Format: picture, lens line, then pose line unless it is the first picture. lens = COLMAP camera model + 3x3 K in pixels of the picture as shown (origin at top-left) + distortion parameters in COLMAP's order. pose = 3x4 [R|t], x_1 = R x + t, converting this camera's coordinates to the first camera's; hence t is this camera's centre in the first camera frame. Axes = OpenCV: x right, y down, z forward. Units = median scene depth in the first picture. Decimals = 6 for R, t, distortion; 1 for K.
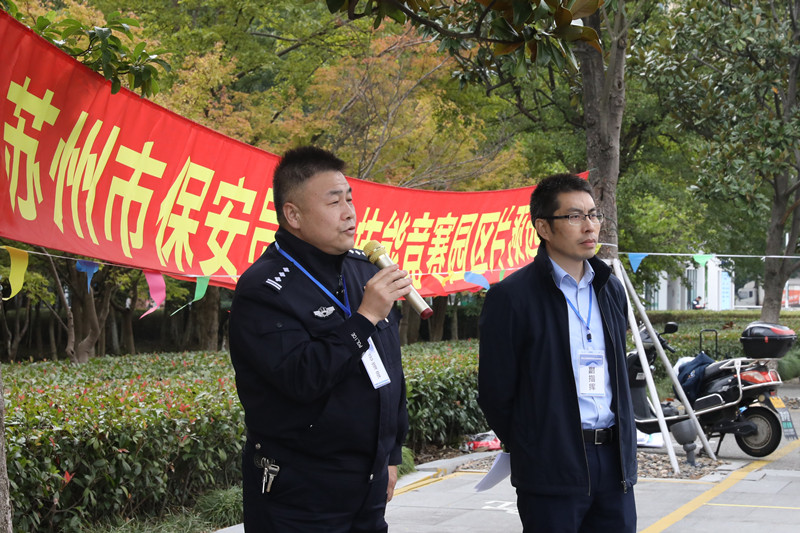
lens RADIAL K [[1713.9, 0, 400.0], [0, 1713.9, 373.5], [0, 0, 1]] dist [0.011469, 0.027788]
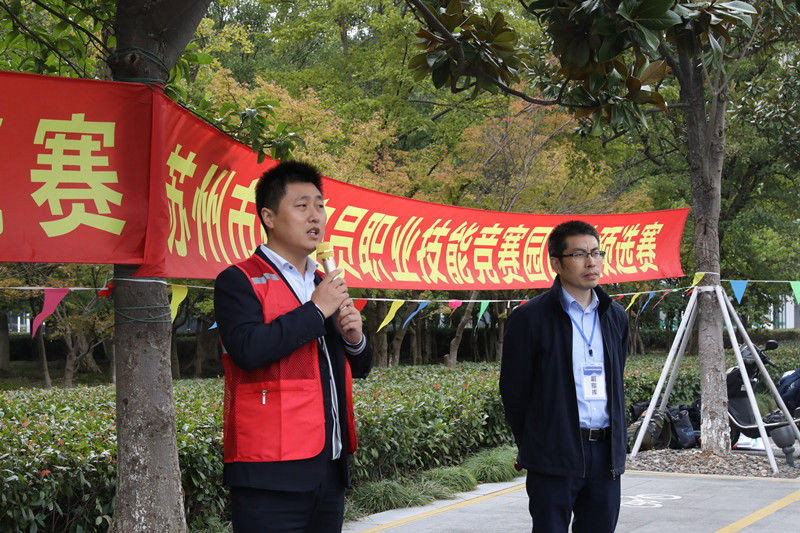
lens RADIAL K [[1713.9, 0, 400.0], [0, 1713.9, 373.5], [0, 0, 1]] dist [0.011469, 0.027788]
pose [[0.974939, -0.005256, -0.222408, 0.171831], [0.002181, 0.999899, -0.014069, 0.007752], [0.222460, 0.013231, 0.974852, -0.161281]]
